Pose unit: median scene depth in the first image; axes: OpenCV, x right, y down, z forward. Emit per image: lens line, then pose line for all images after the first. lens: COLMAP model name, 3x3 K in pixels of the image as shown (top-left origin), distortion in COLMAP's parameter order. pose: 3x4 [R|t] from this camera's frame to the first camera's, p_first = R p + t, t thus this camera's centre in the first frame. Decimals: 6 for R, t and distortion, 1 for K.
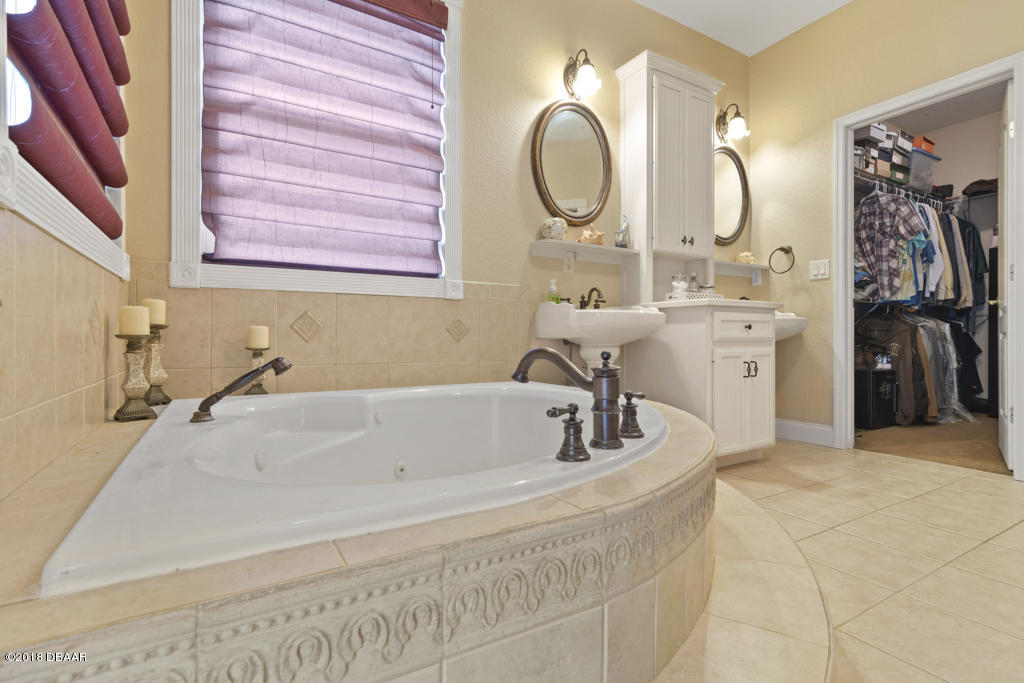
lens RADIAL K [[494.2, 0, 509.5], [0, 494.2, 337.3], [0, 0, 1]] dist [0.000026, 0.000814]
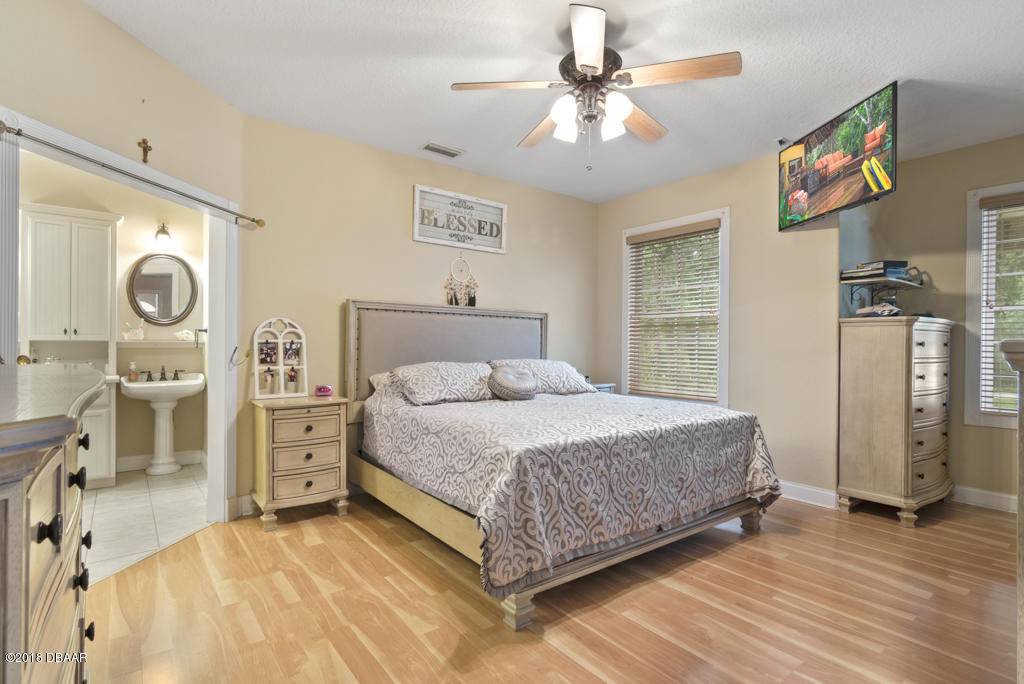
lens RADIAL K [[494.2, 0, 507.9], [0, 494.2, 342.5], [0, 0, 1]] dist [0.000026, 0.000814]
pose [[0.992406, 0.009504, 0.122635, 1.768688], [-0.009559, 0.999954, -0.000141, -0.219391], [-0.122630, -0.001032, 0.992452, -0.680973]]
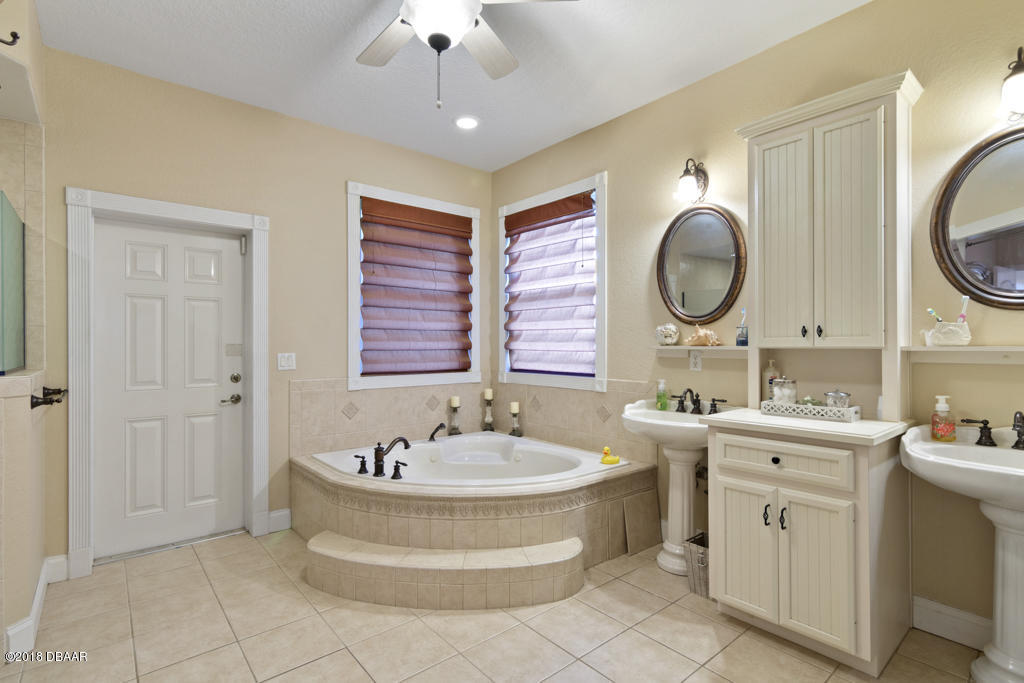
lens RADIAL K [[494.2, 0, 506.2], [0, 494.2, 342.9], [0, 0, 1]] dist [0.000026, 0.000814]
pose [[0.156524, -0.007711, -0.987644, 1.283159], [0.001291, 0.999970, -0.007602, -0.214521], [0.987673, -0.000086, 0.156530, 0.522965]]
